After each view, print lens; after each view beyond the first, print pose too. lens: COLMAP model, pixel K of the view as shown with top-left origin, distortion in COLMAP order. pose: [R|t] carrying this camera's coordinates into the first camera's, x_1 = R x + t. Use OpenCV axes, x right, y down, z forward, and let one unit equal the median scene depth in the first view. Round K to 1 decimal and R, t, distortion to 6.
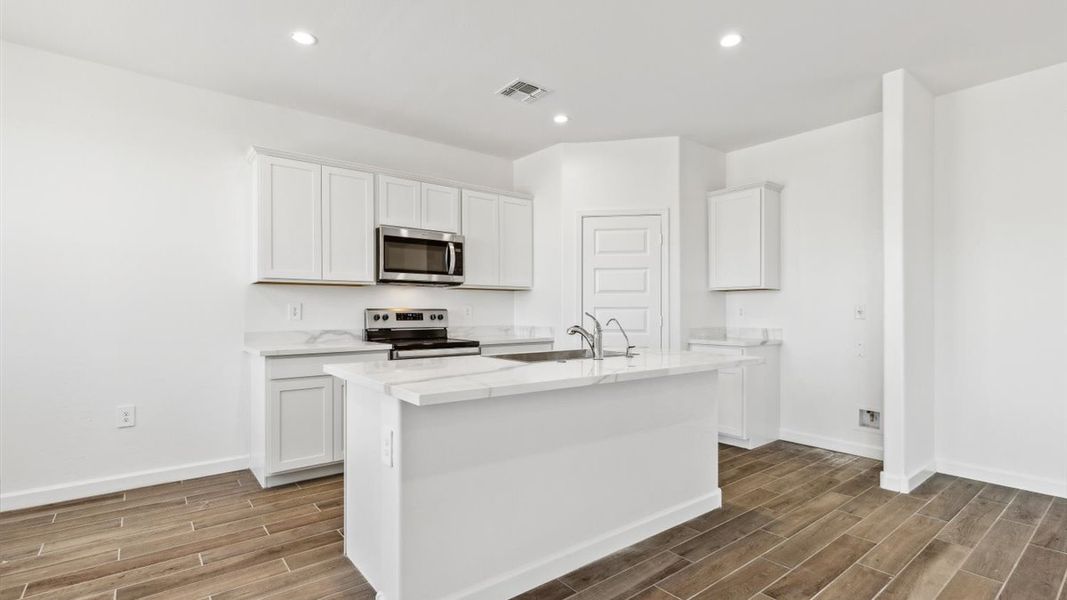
lens RADIAL K [[498.3, 0, 535.0], [0, 498.3, 310.8], [0, 0, 1]] dist [0.011525, -0.002543]
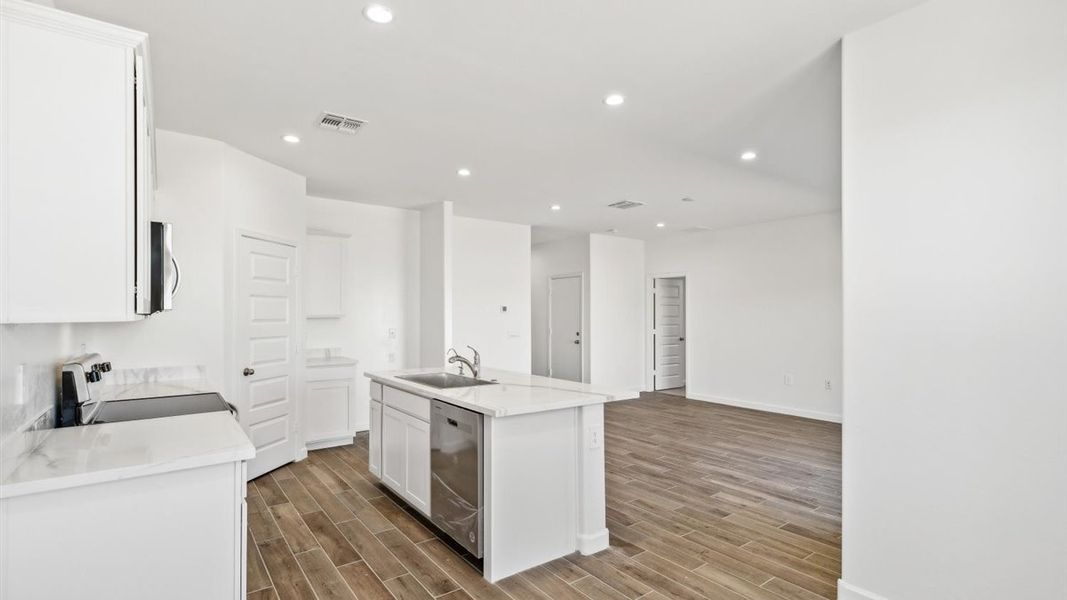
lens RADIAL K [[498.3, 0, 525.8], [0, 498.3, 312.3], [0, 0, 1]] dist [0.011525, -0.002543]
pose [[0.037467, 0.003630, 0.999291, -0.862251], [0.000204, 0.999993, -0.003640, -0.056266], [-0.999298, 0.000341, 0.037466, 0.525846]]
